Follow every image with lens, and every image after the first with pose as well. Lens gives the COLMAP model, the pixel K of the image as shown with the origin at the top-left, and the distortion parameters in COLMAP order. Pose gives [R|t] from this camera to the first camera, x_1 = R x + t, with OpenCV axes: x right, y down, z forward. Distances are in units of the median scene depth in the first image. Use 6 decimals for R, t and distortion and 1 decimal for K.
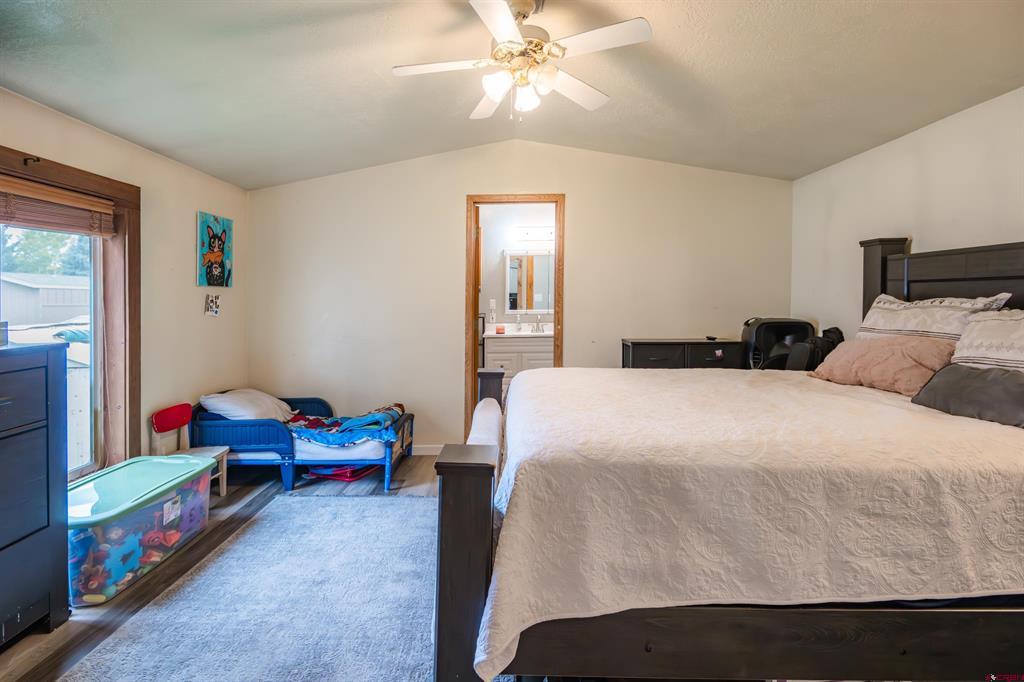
lens RADIAL K [[465.3, 0, 508.6], [0, 465.3, 307.0], [0, 0, 1]] dist [-0.000309, -0.000319]
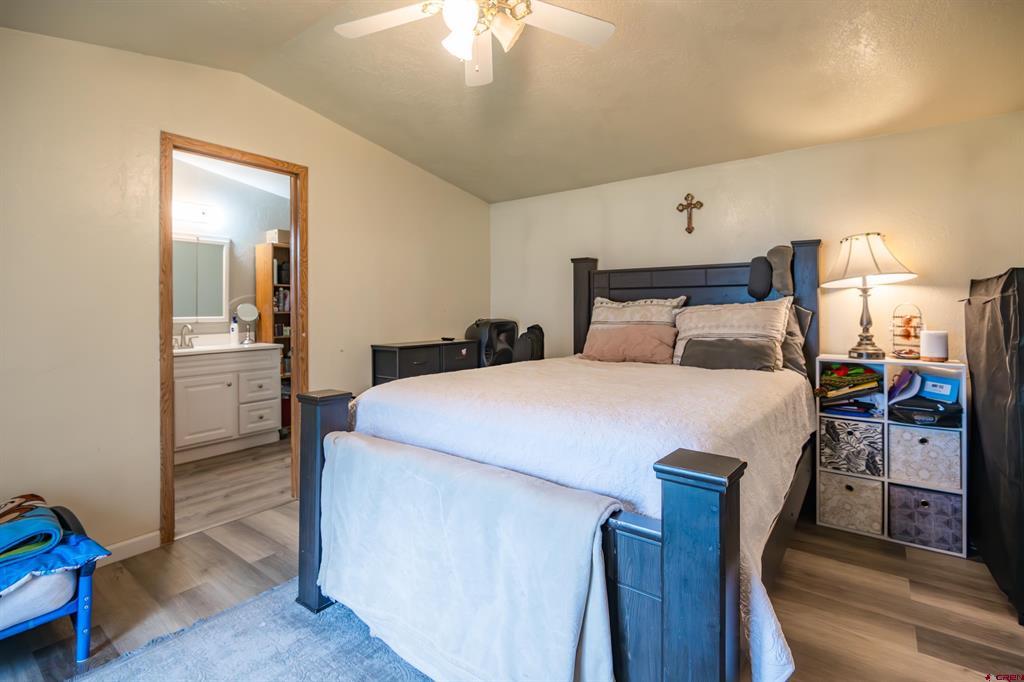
lens RADIAL K [[472.3, 0, 511.7], [0, 472.3, 308.7], [0, 0, 1]] dist [0.000437, -0.000360]
pose [[0.596436, 0.003909, 0.802651, -0.352252], [0.012733, 0.999816, -0.014332, 0.016724], [-0.802559, 0.018768, 0.596277, 0.265071]]
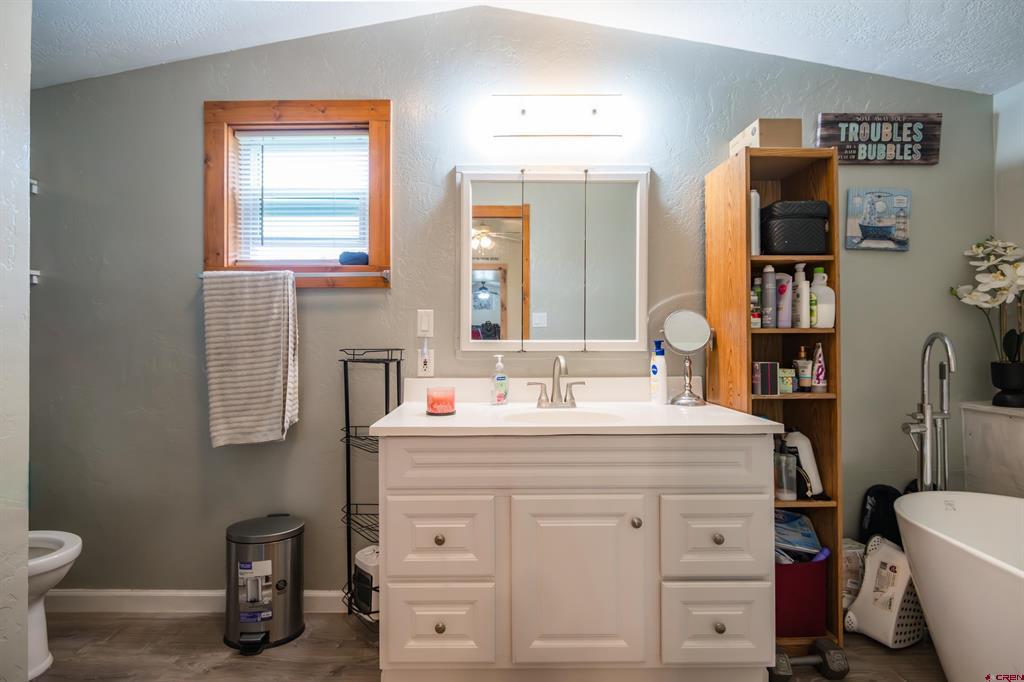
lens RADIAL K [[458.4, 0, 496.1], [0, 458.4, 337.5], [0, 0, 1]] dist [-0.001145, -0.006842]
pose [[0.999937, 0.005275, 0.009928, 0.024936], [-0.005094, 0.999821, -0.018199, 0.017615], [-0.010022, 0.018148, 0.999785, 1.079690]]
